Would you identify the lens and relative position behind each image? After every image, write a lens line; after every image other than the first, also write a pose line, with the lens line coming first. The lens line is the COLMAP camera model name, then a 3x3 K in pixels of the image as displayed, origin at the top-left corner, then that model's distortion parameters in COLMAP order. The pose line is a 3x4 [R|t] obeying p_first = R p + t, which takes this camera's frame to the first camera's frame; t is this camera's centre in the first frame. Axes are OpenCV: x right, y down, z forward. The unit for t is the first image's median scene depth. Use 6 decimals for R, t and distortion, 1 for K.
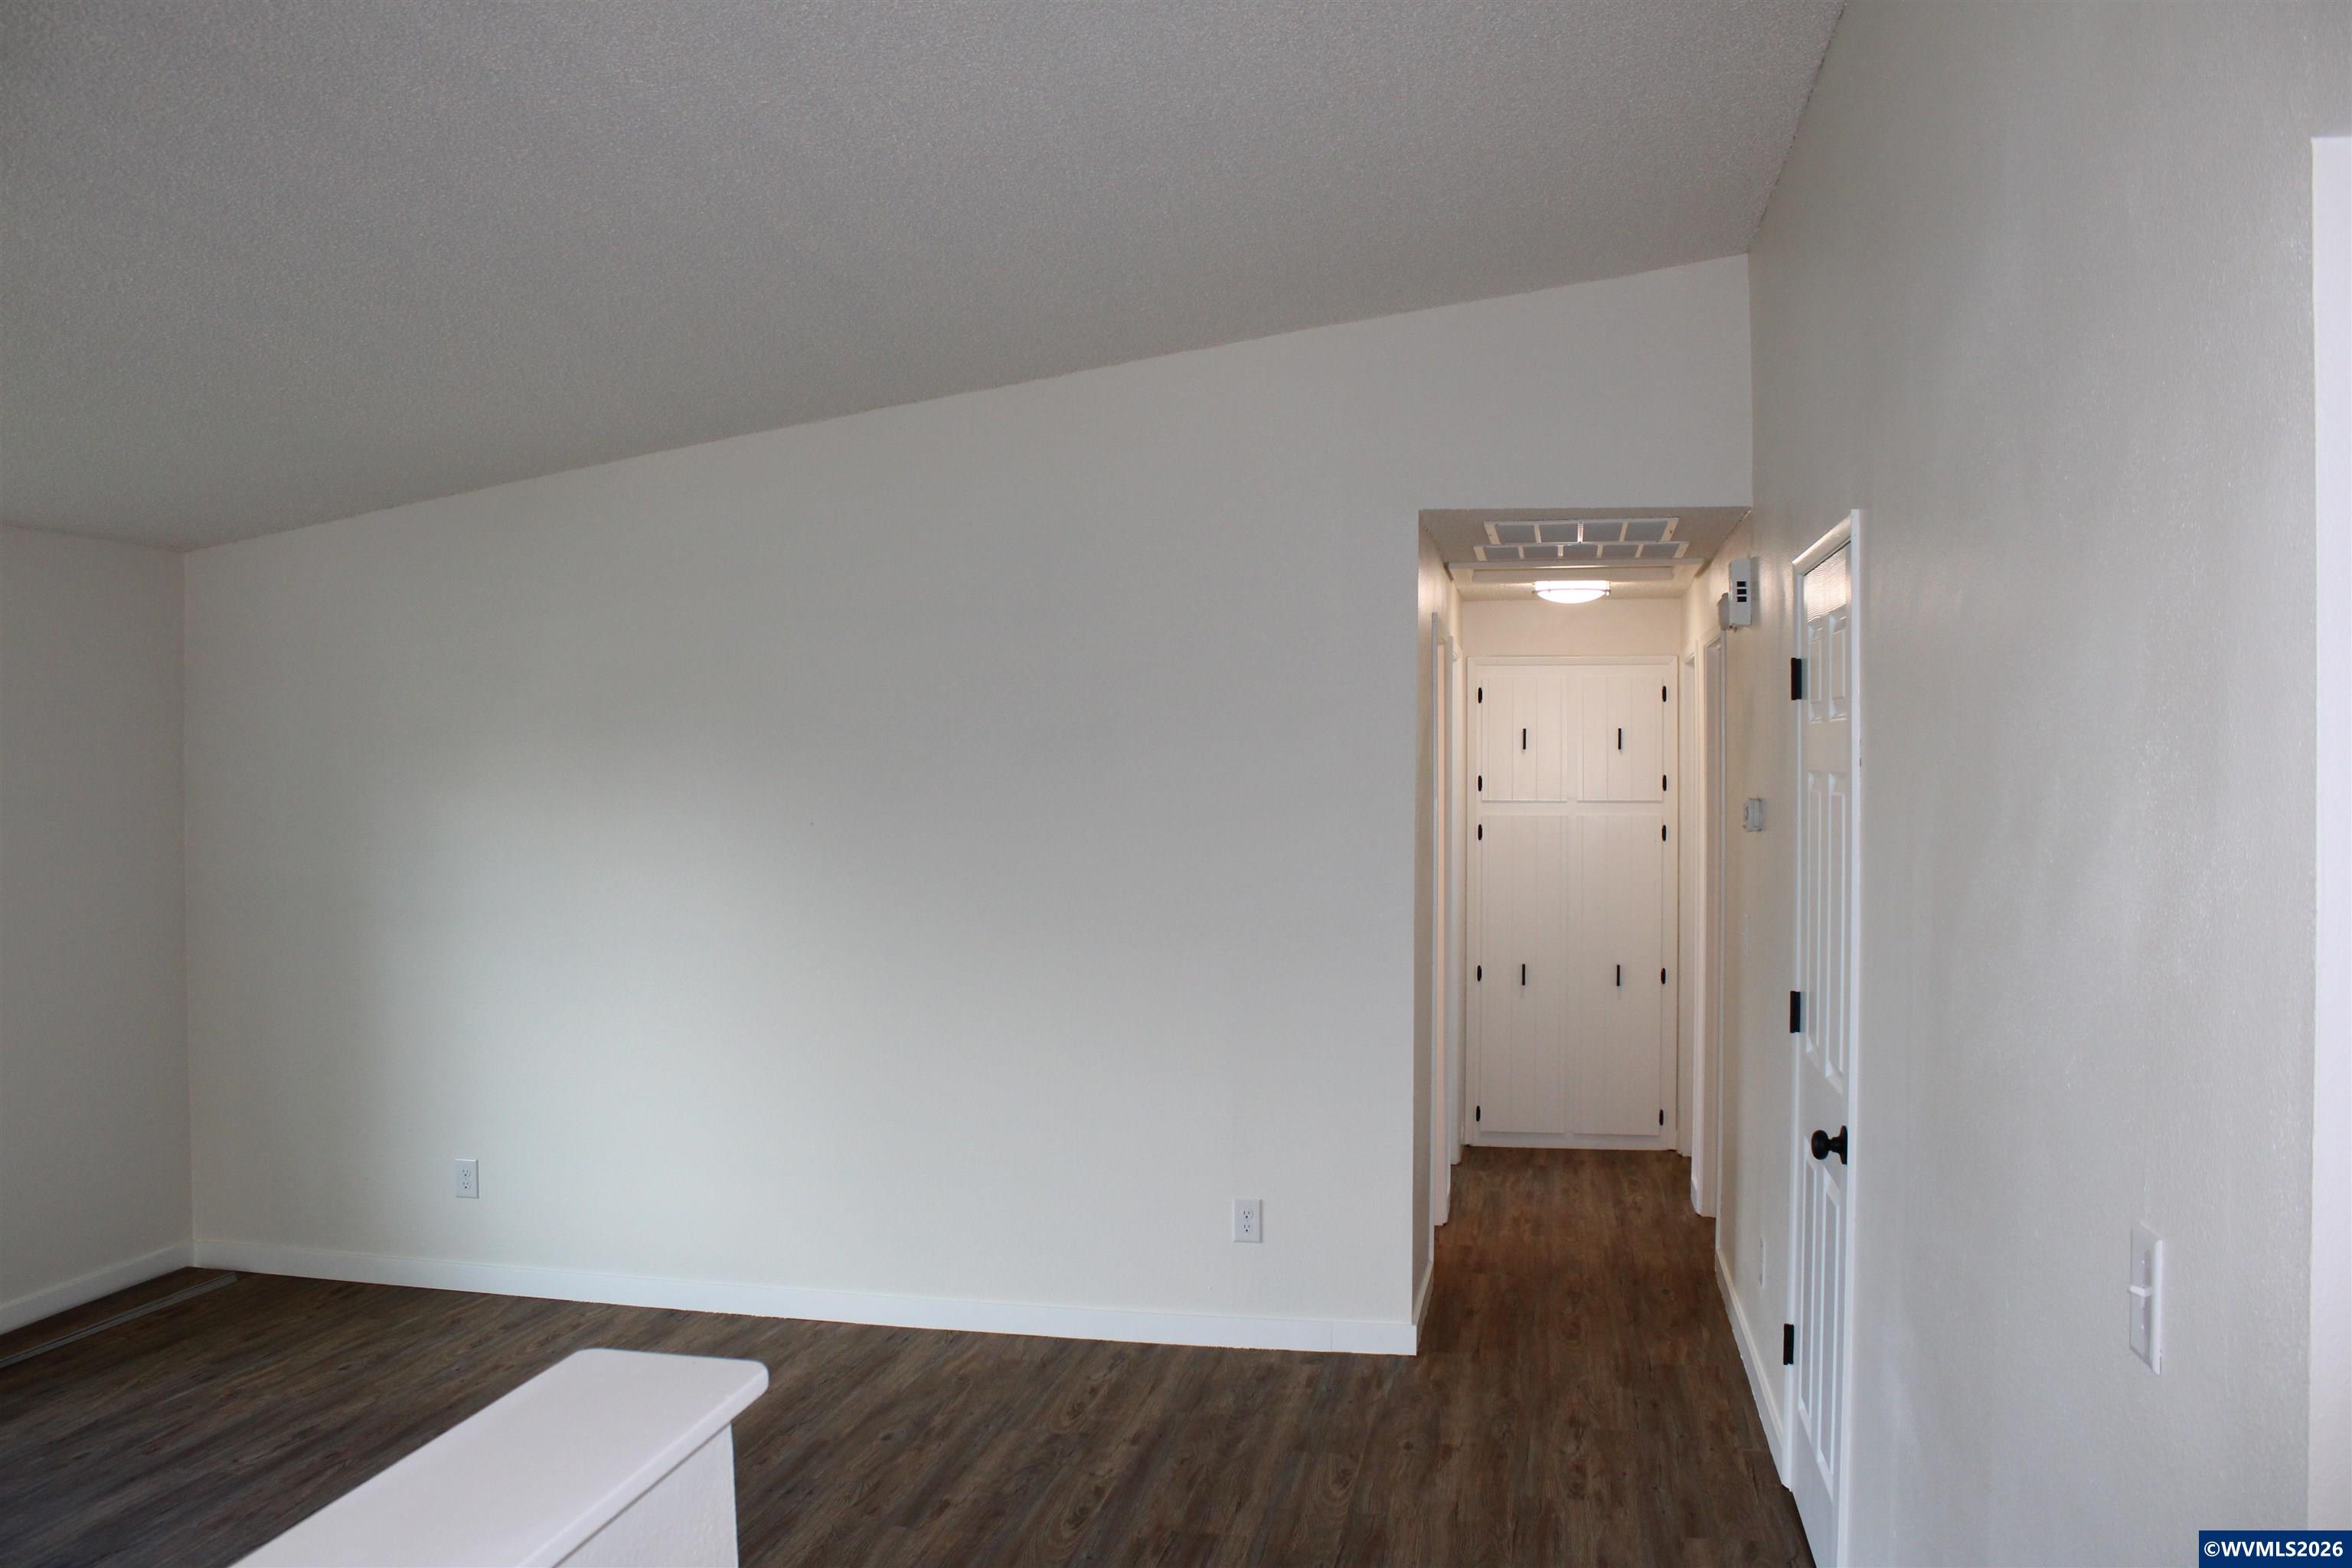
lens RADIAL K [[1987.1, 0, 1182.9], [0, 1987.1, 781.7], [0, 0, 1]] dist [-0.139719, 0.092536]
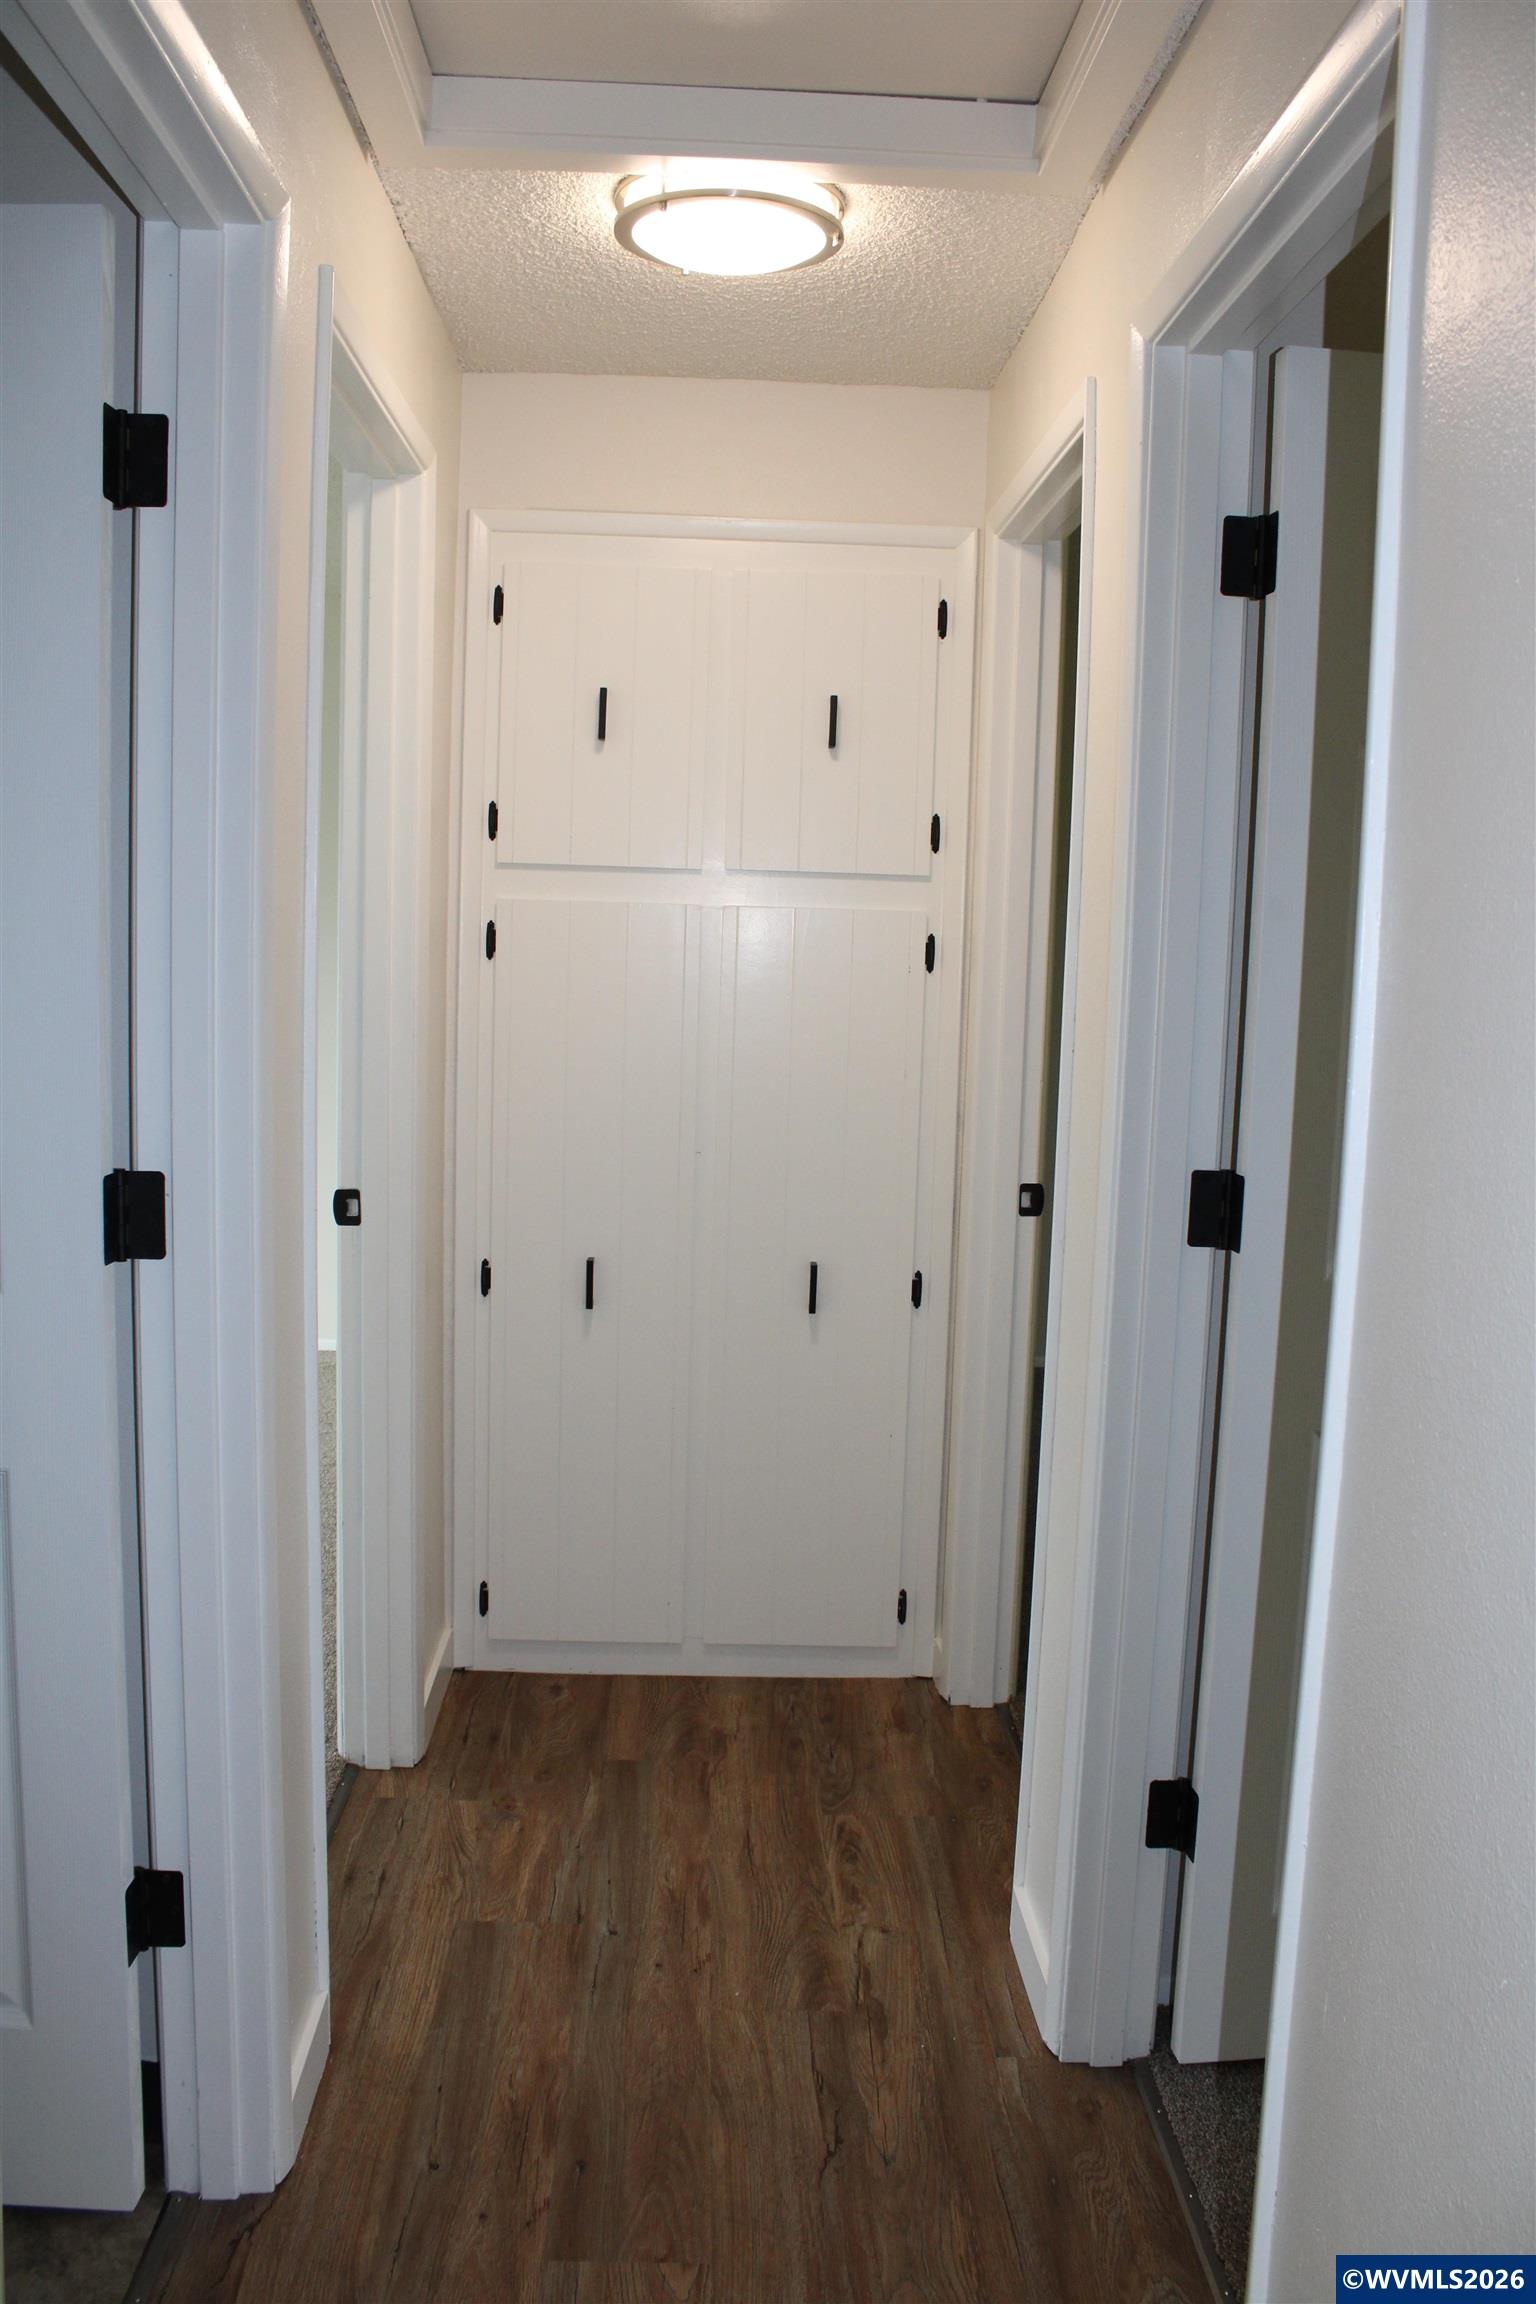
lens RADIAL K [[1946.6, 0, 768.7], [0, 1946.6, 1148.6], [0, 0, 1]] dist [-0.139719, 0.092536]
pose [[0.975779, 0.003388, 0.218733, 0.120026], [-0.029376, 0.992853, 0.115670, 0.020408], [-0.216778, -0.119294, 0.968905, 0.601278]]
